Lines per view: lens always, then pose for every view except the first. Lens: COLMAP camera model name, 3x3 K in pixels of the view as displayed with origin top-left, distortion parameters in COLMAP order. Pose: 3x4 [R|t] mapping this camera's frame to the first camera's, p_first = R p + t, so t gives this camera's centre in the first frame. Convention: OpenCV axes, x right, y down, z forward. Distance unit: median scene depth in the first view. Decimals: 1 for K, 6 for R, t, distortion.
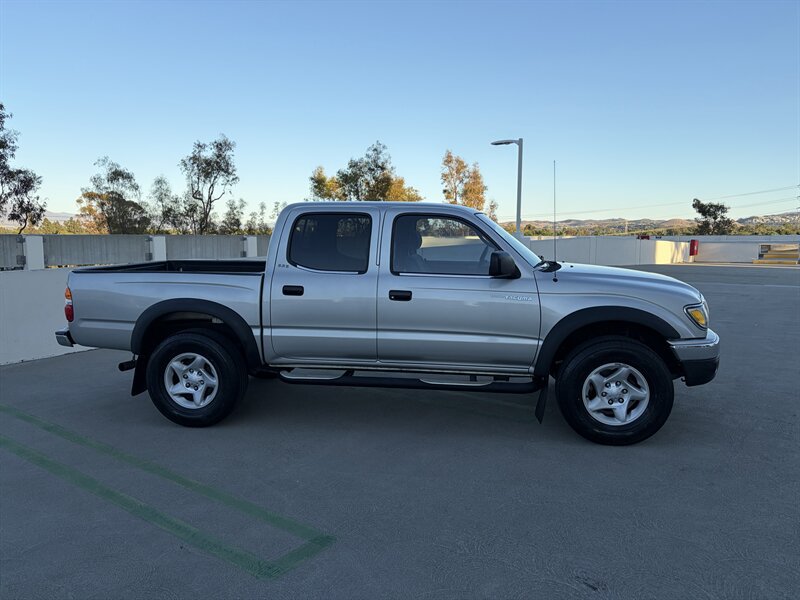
lens RADIAL K [[611.3, 0, 404.2], [0, 611.3, 304.0], [0, 0, 1]] dist [0.049541, -0.047859]
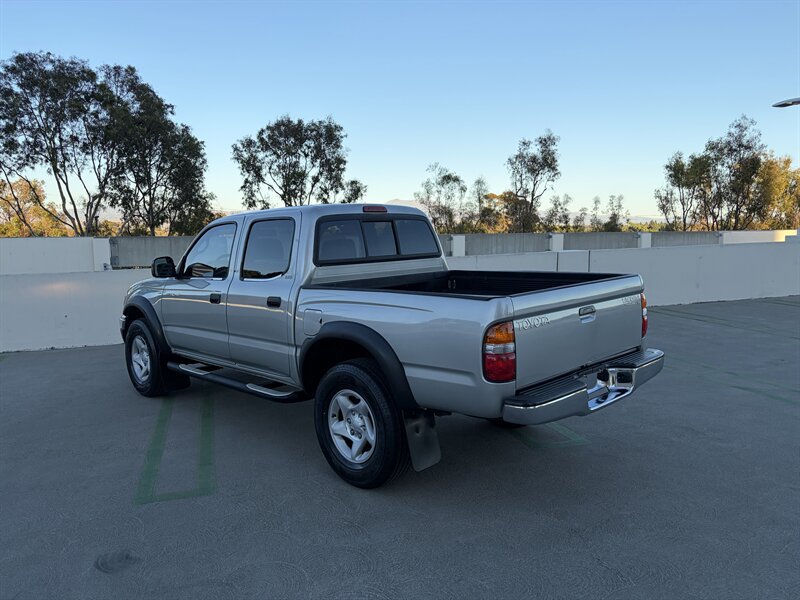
lens RADIAL K [[611.3, 0, 397.0], [0, 611.3, 305.5], [0, 0, 1]] dist [0.049541, -0.047859]
pose [[0.802706, 0.061282, -0.593218, 0.097033], [-0.055361, 0.998068, 0.028194, -0.008979], [0.593800, 0.010210, 0.804548, 0.063997]]
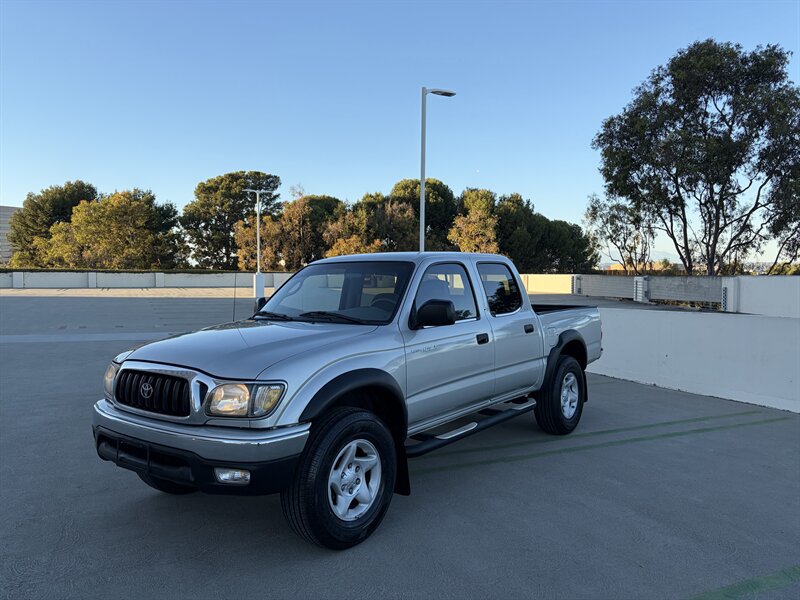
lens RADIAL K [[611.3, 0, 397.6], [0, 611.3, 300.1], [0, 0, 1]] dist [0.049541, -0.047859]
pose [[0.470217, -0.018501, 0.882357, -0.094977], [0.111104, 0.993067, -0.038386, -0.009561], [-0.875529, 0.116083, 0.469013, 0.095229]]
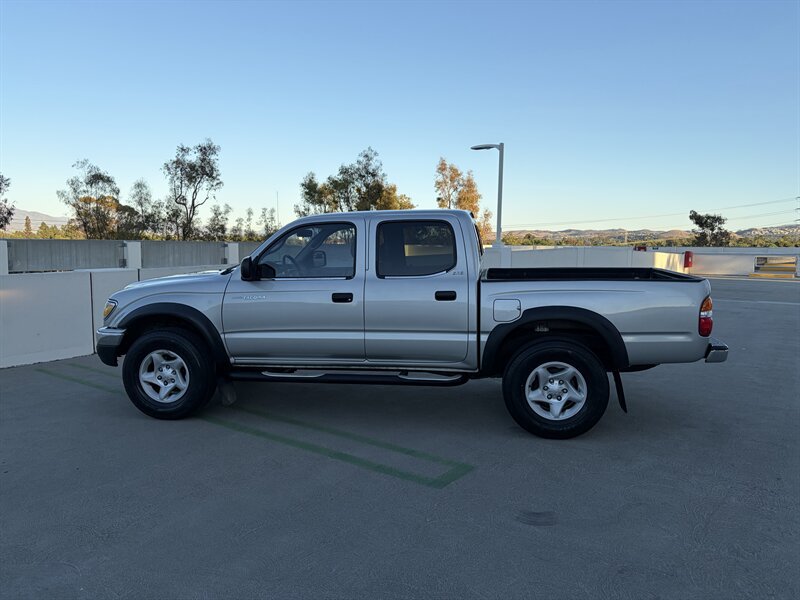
lens RADIAL K [[611.3, 0, 407.7], [0, 611.3, 301.6], [0, 0, 1]] dist [0.049541, -0.047859]
pose [[0.999932, 0.009906, 0.006073, 0.016908], [-0.009802, 0.999809, -0.016897, -0.002833], [-0.006239, 0.016836, 0.999839, 0.023722]]
